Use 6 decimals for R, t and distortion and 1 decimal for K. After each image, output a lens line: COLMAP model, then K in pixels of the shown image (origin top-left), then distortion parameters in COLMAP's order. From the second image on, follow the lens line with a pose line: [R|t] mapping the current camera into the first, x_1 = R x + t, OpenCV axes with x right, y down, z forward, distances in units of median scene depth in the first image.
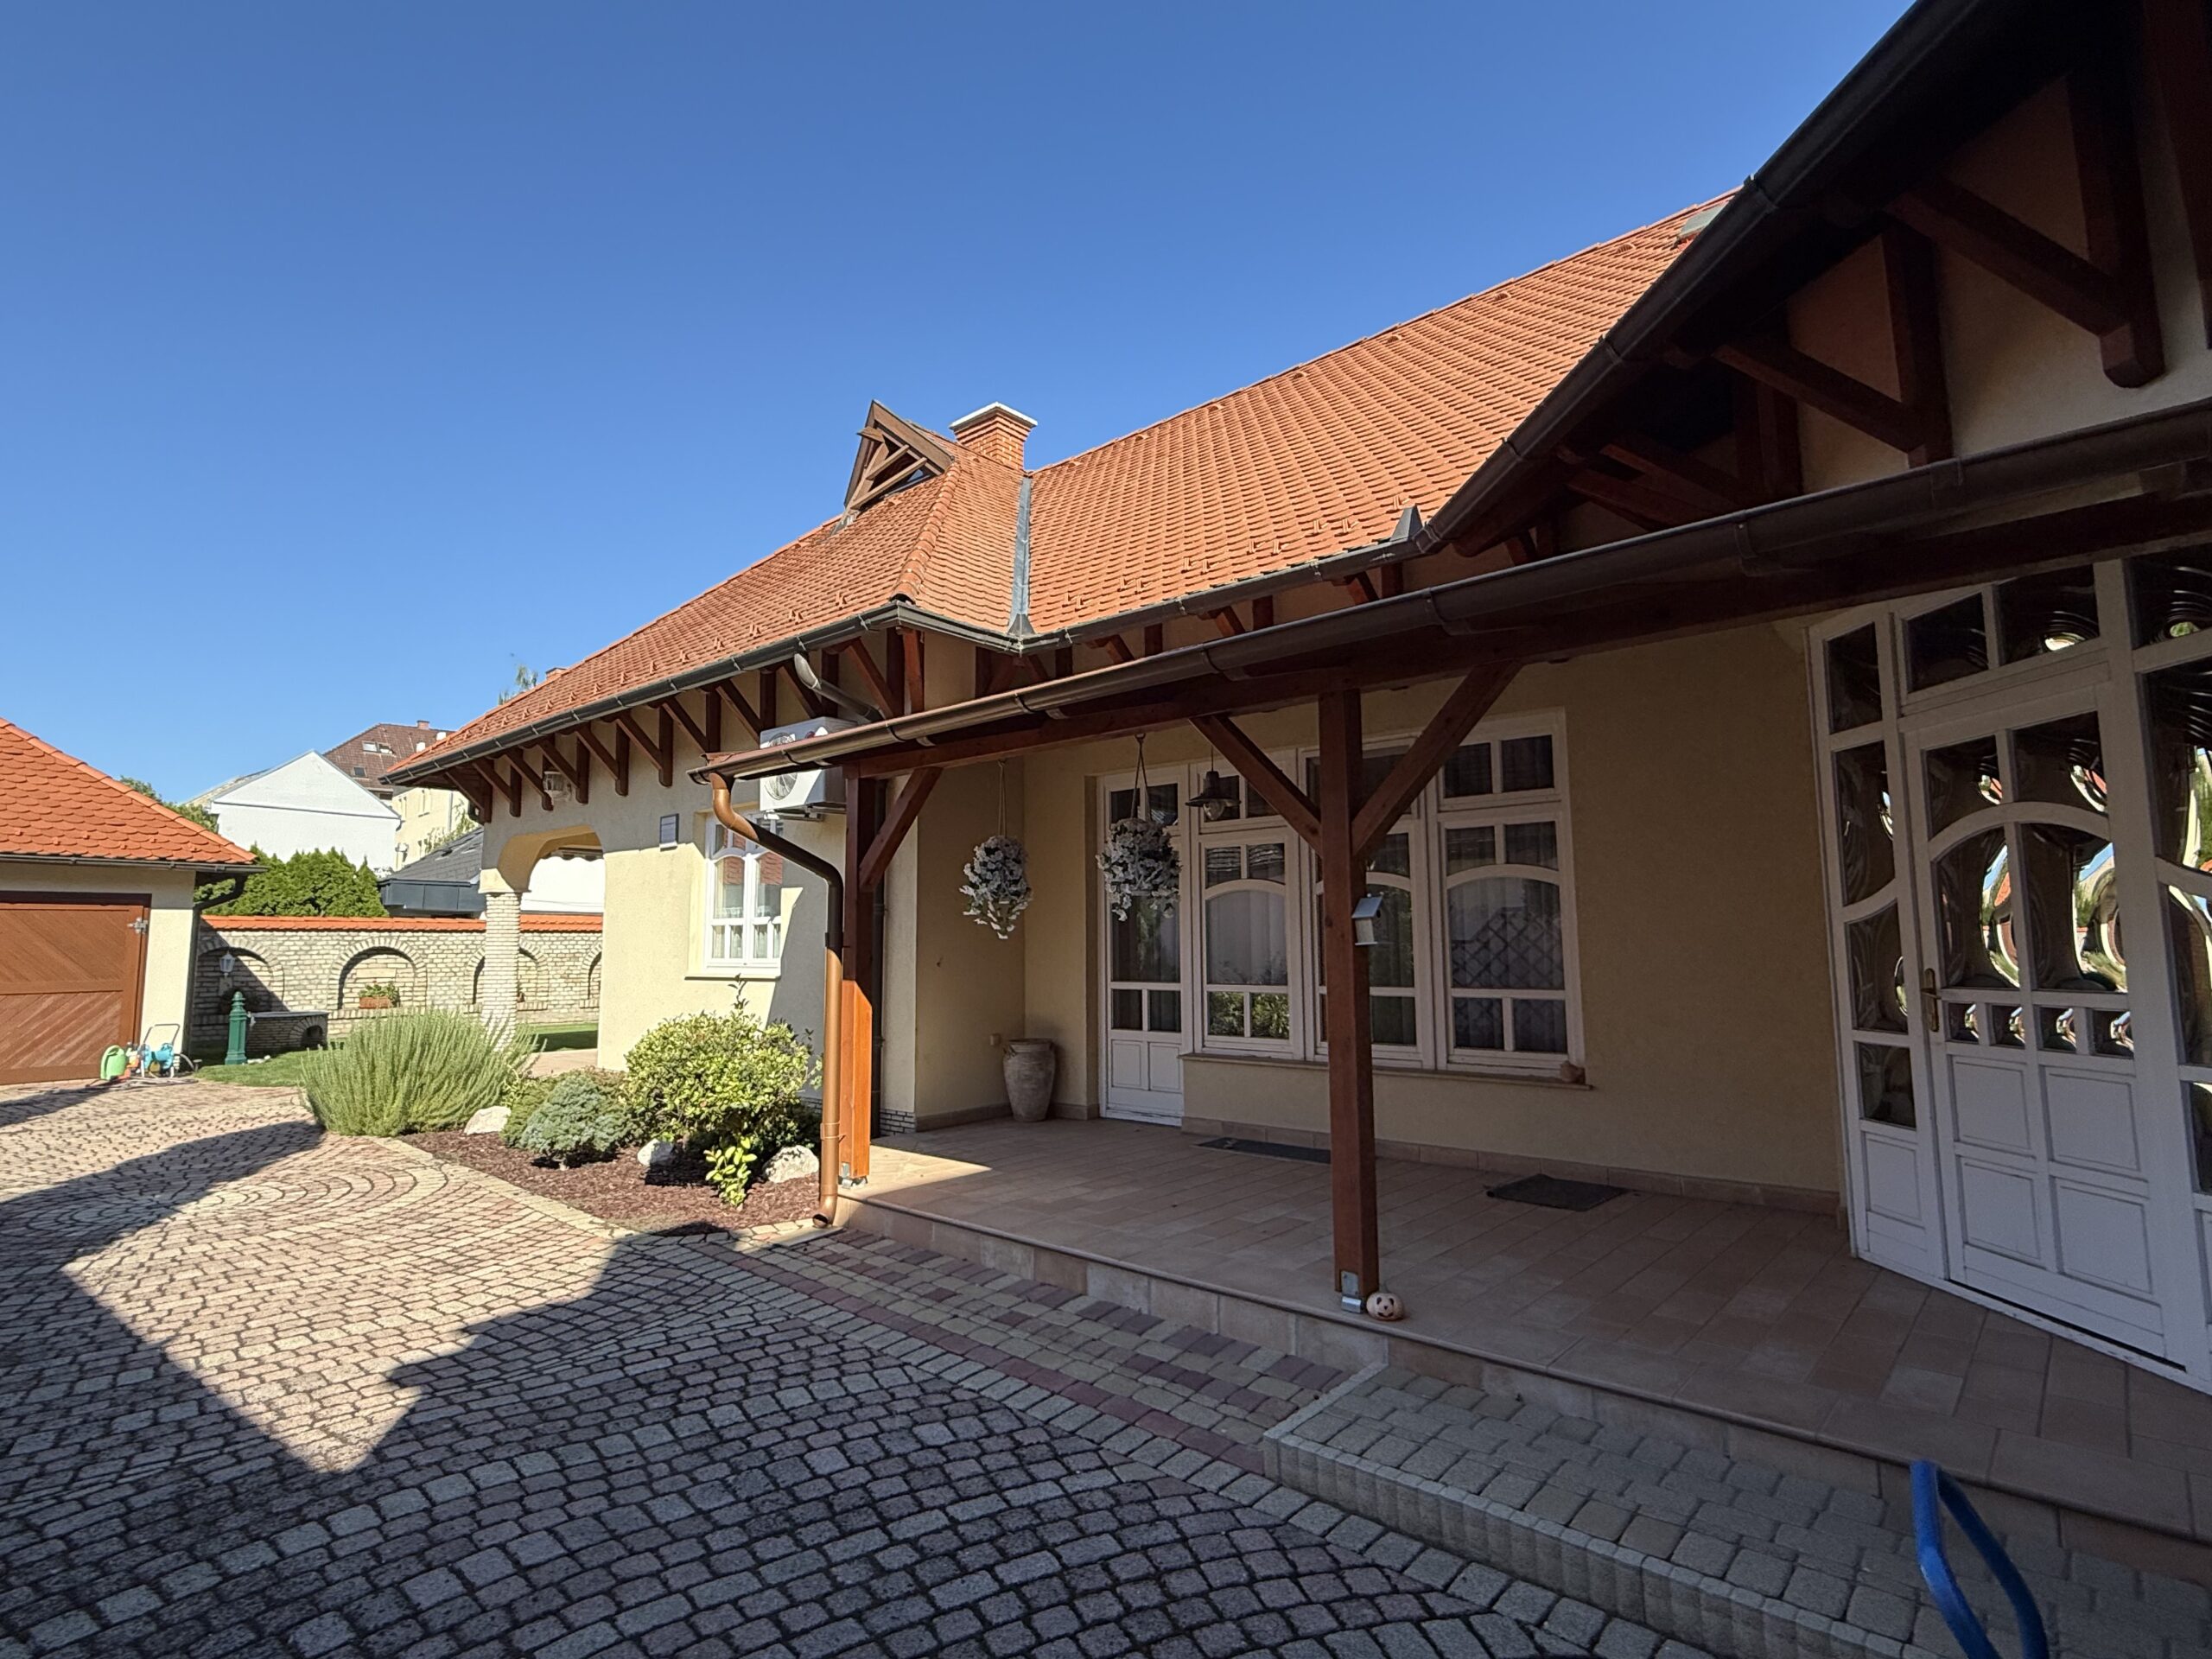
lens RADIAL K [[1098.5, 0, 1113.9], [0, 1098.5, 832.1], [0, 0, 1]] dist [0.001261, -0.001119]
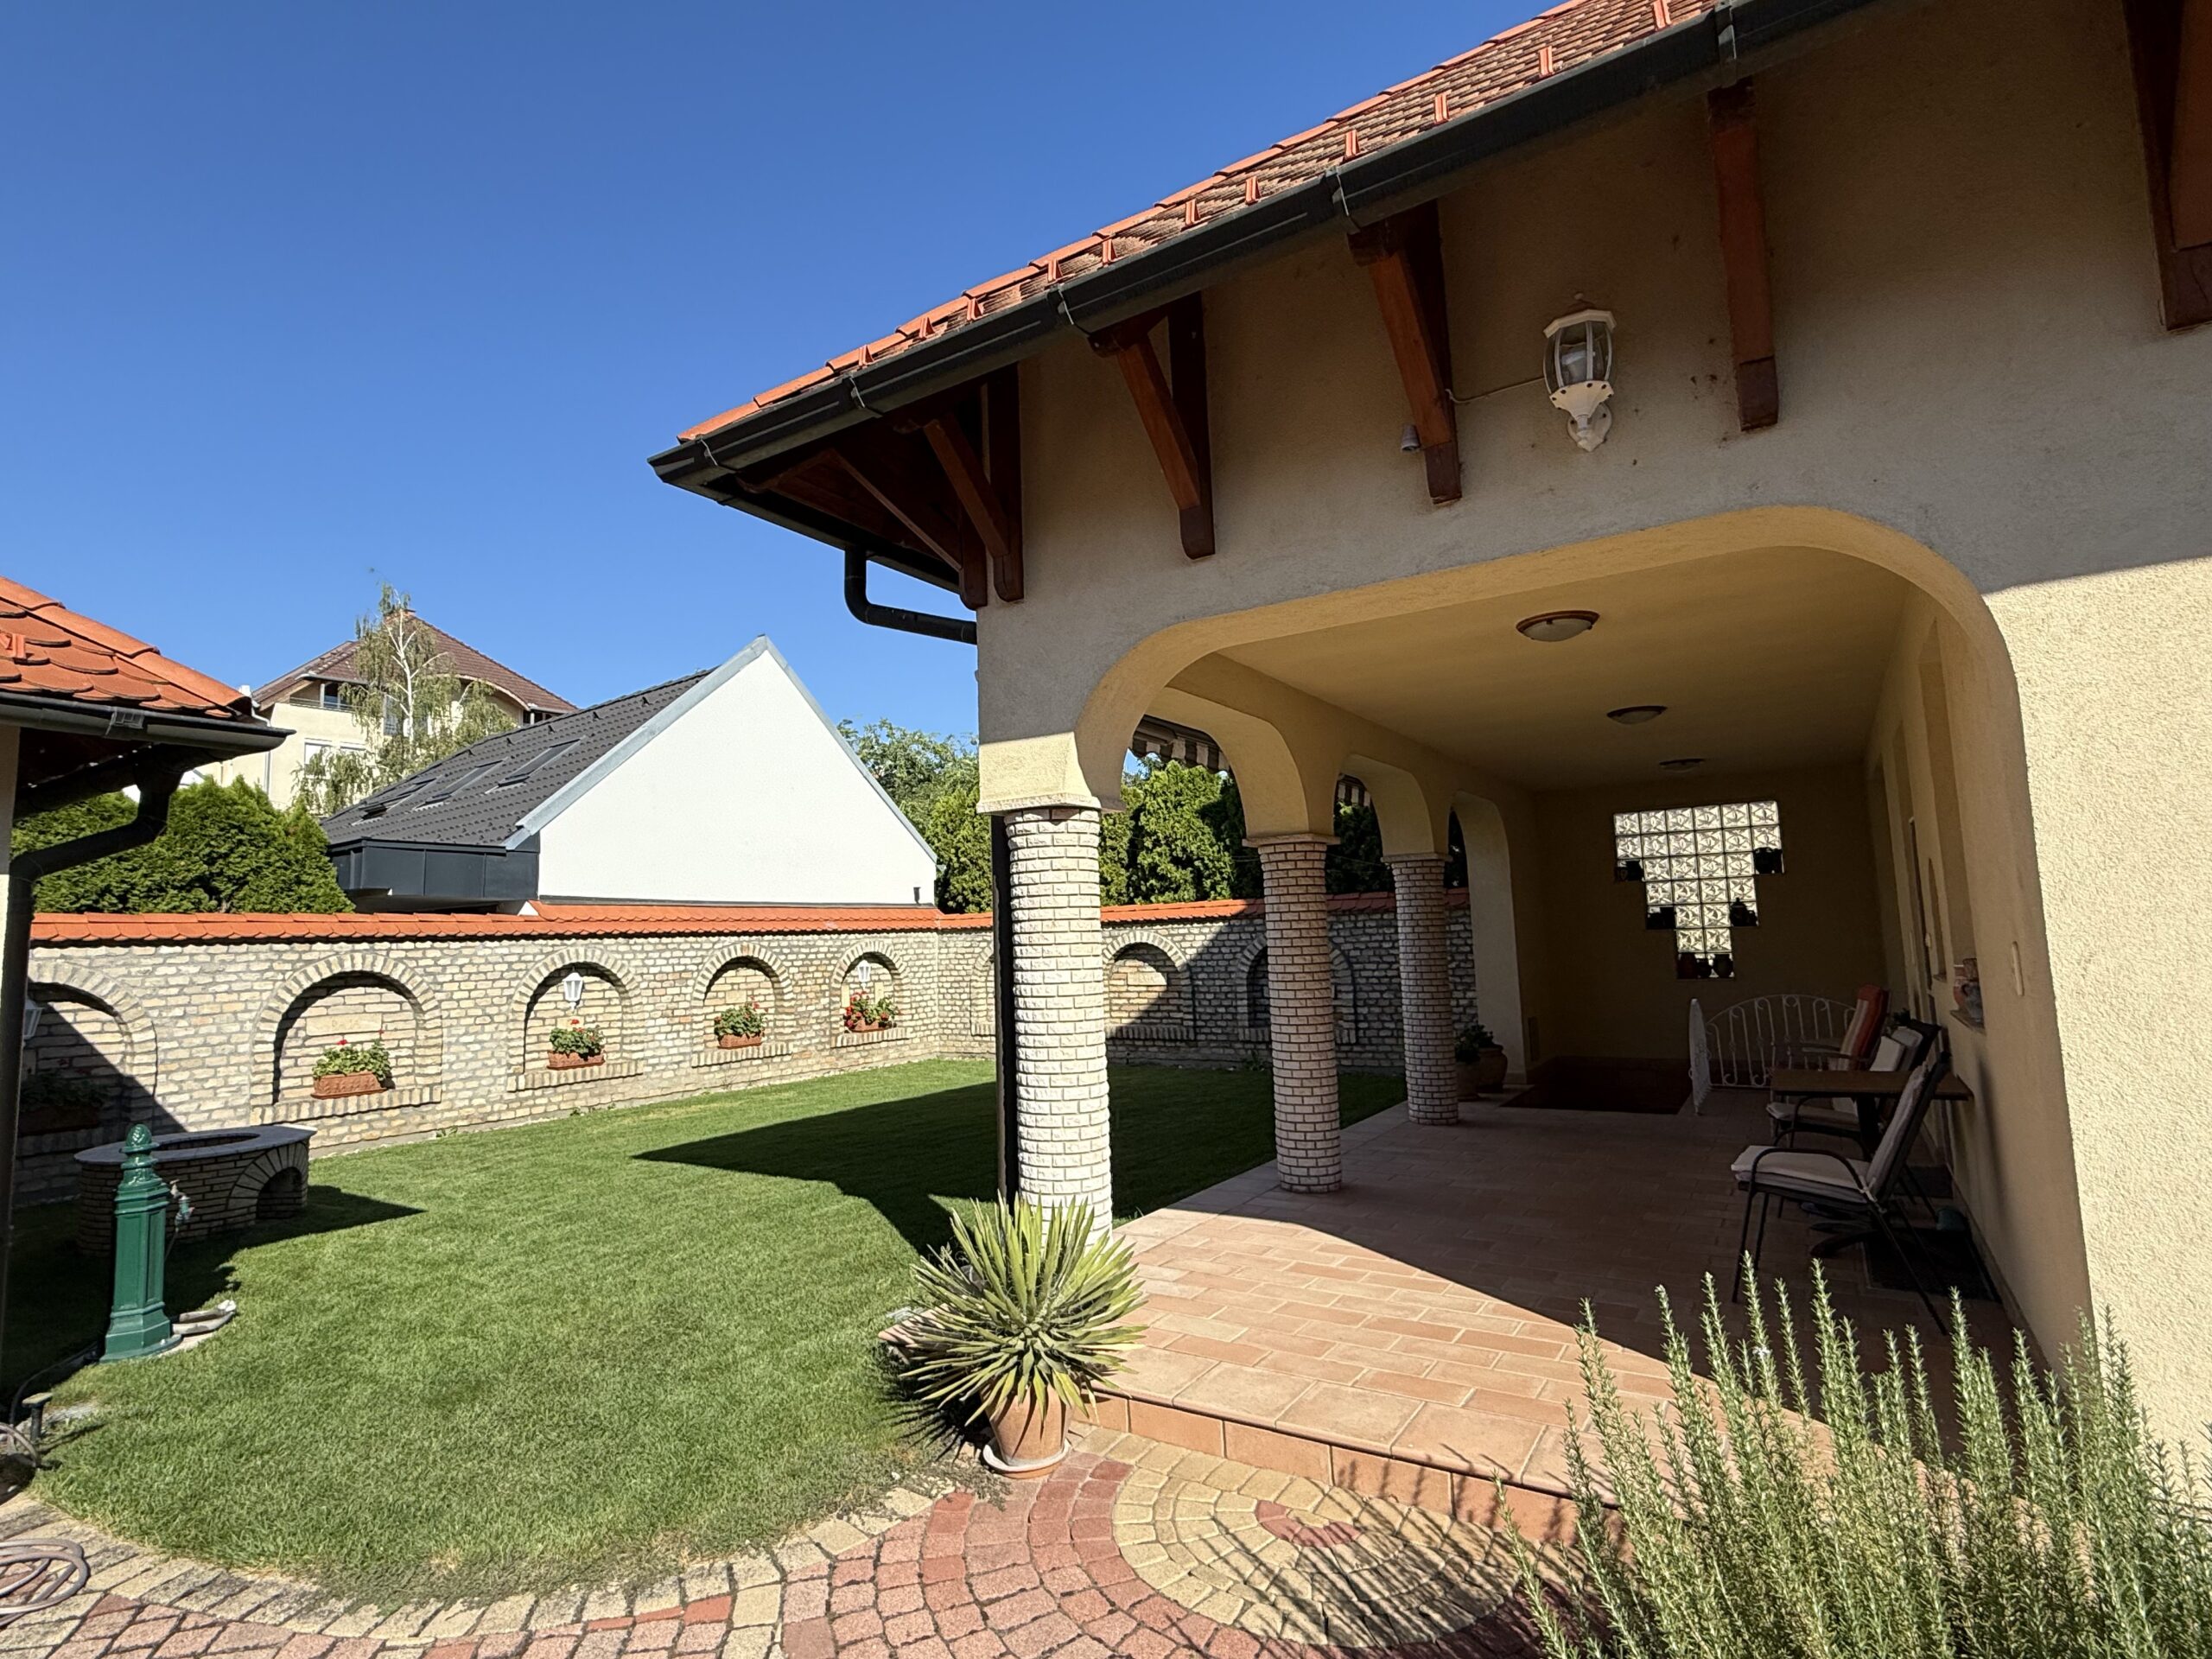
lens RADIAL K [[1098.5, 0, 1084.4], [0, 1098.5, 830.9], [0, 0, 1]] dist [0.001261, -0.001119]
pose [[0.990195, -0.009394, 0.139376, -1.138806], [0.008948, 0.999953, 0.003828, 0.115947], [-0.139405, -0.002543, 0.990232, 1.282958]]
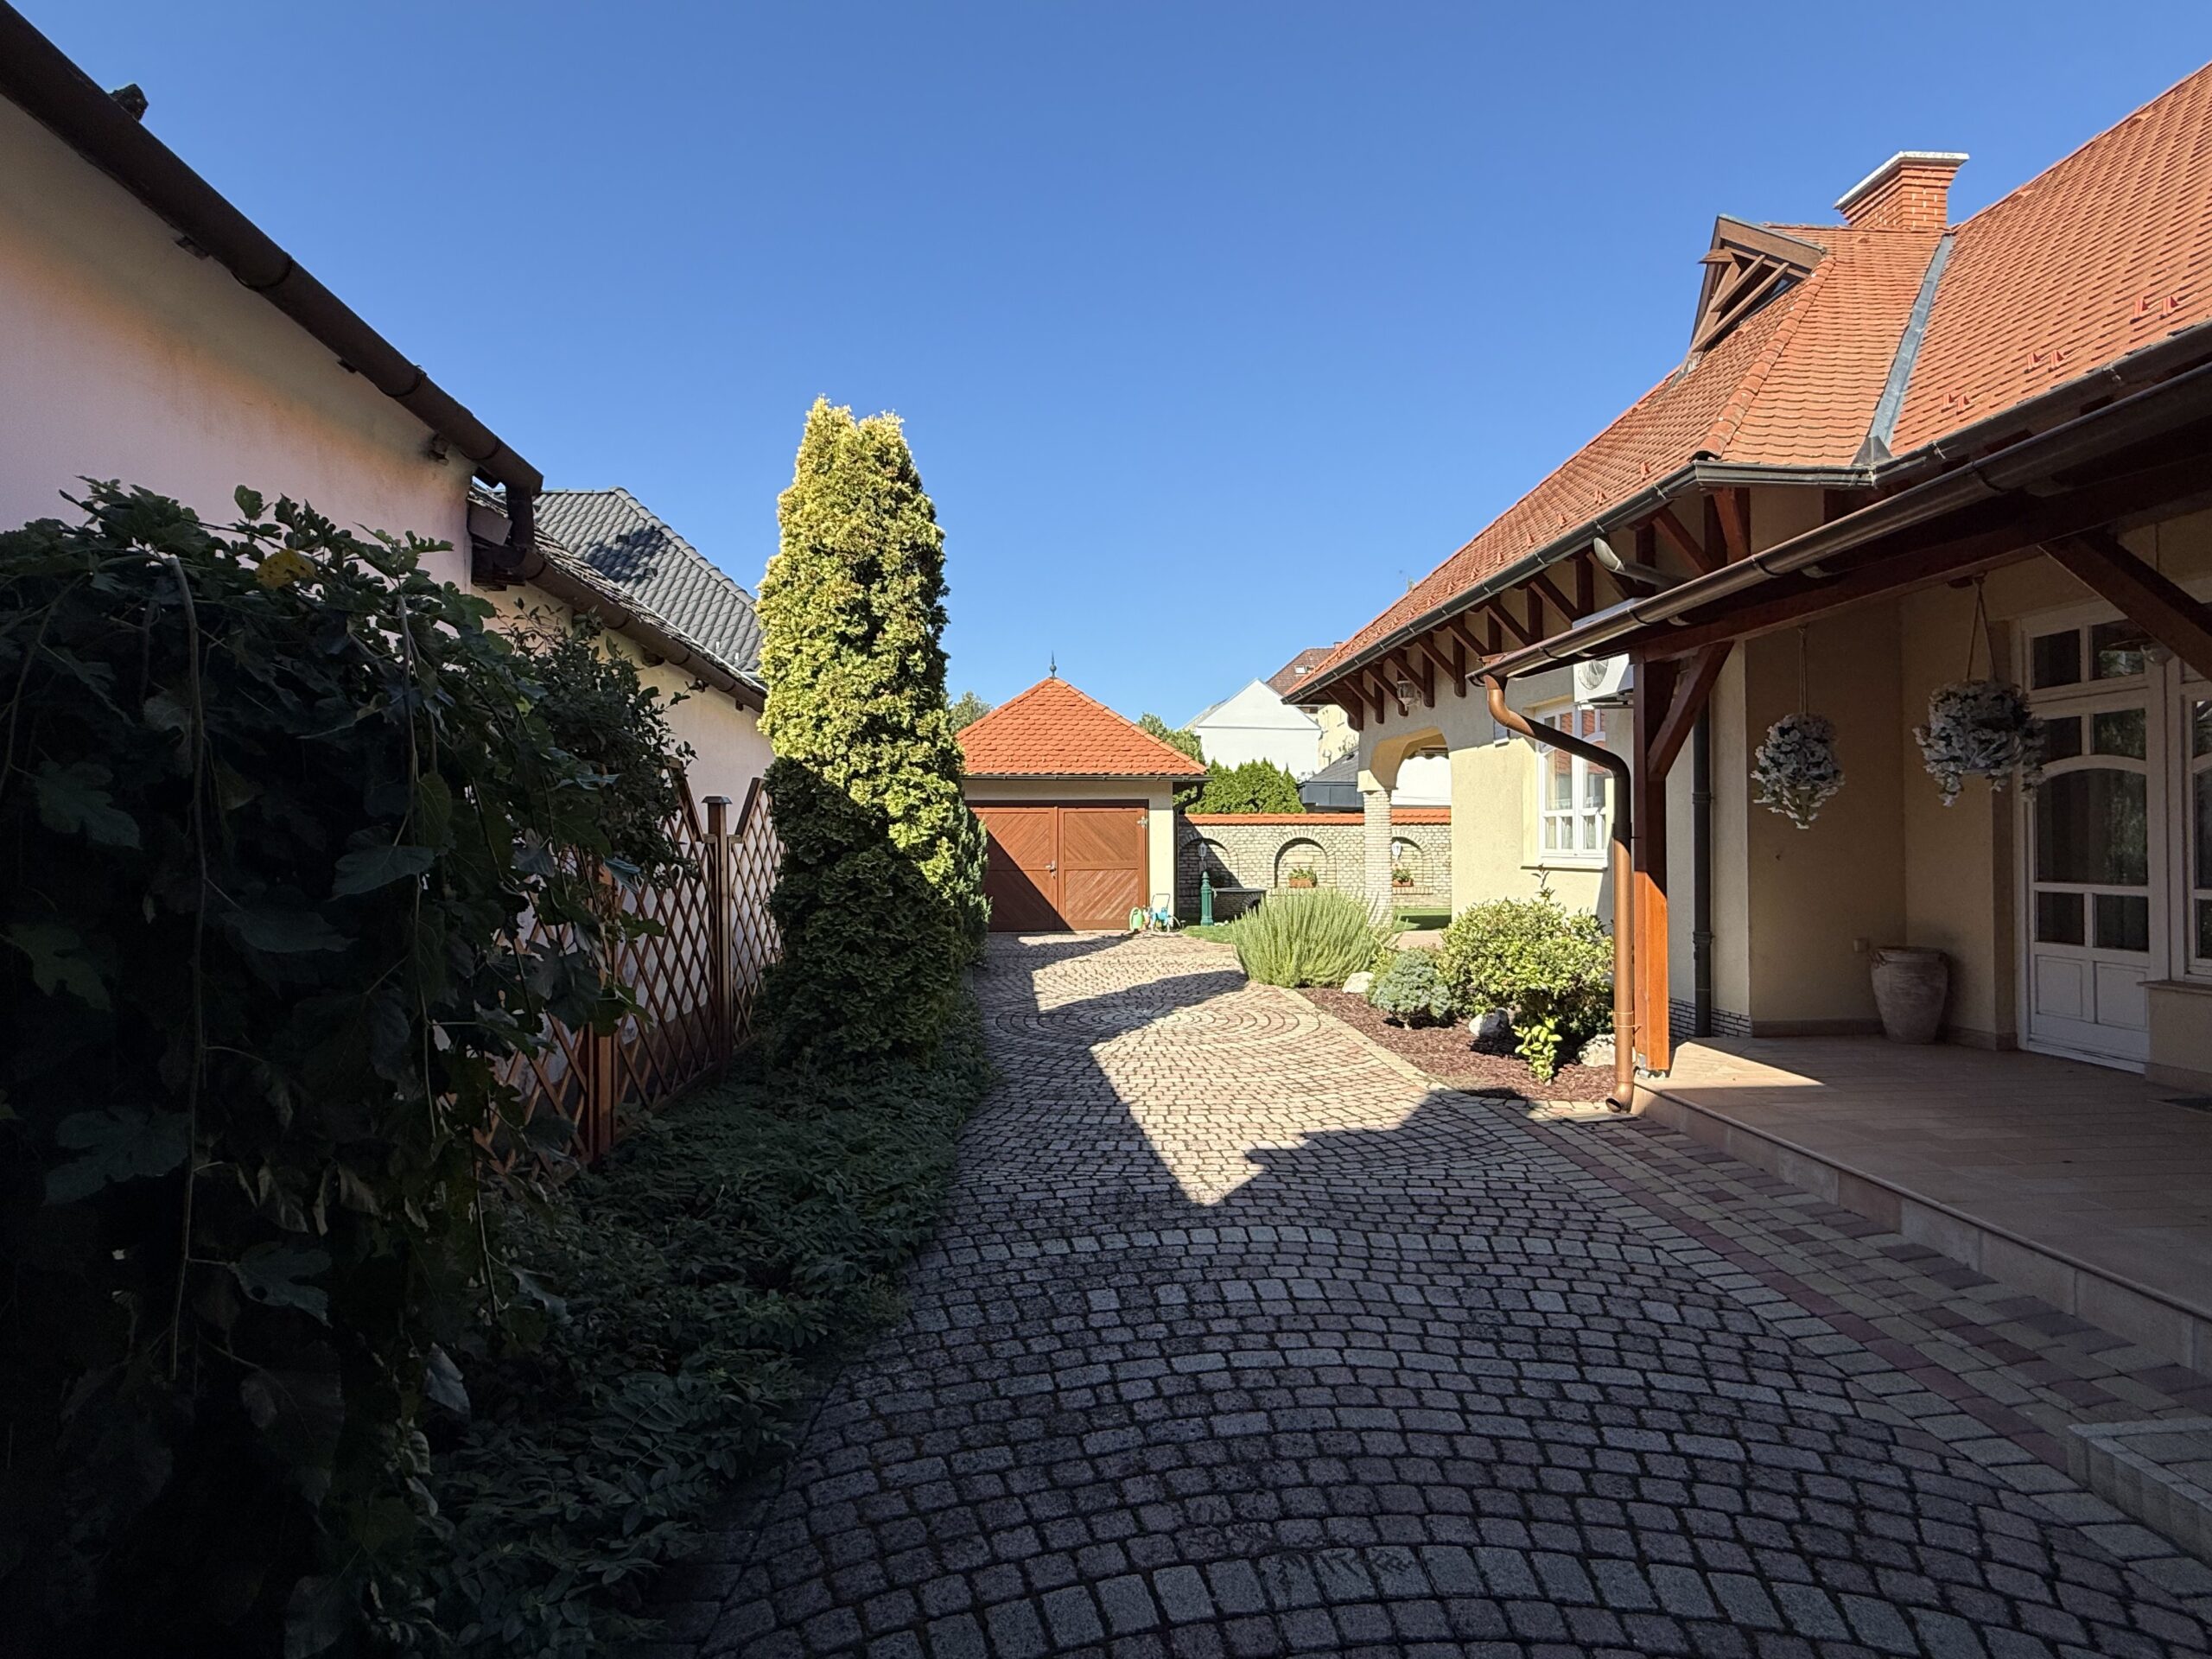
lens RADIAL K [[1098.5, 0, 1103.2], [0, 1098.5, 836.6], [0, 0, 1]] dist [0.001261, -0.001119]
pose [[0.707402, -0.000637, -0.706811, 0.099545], [0.073411, 0.994658, 0.072575, -0.002202], [0.702989, -0.103227, 0.703669, -0.020124]]
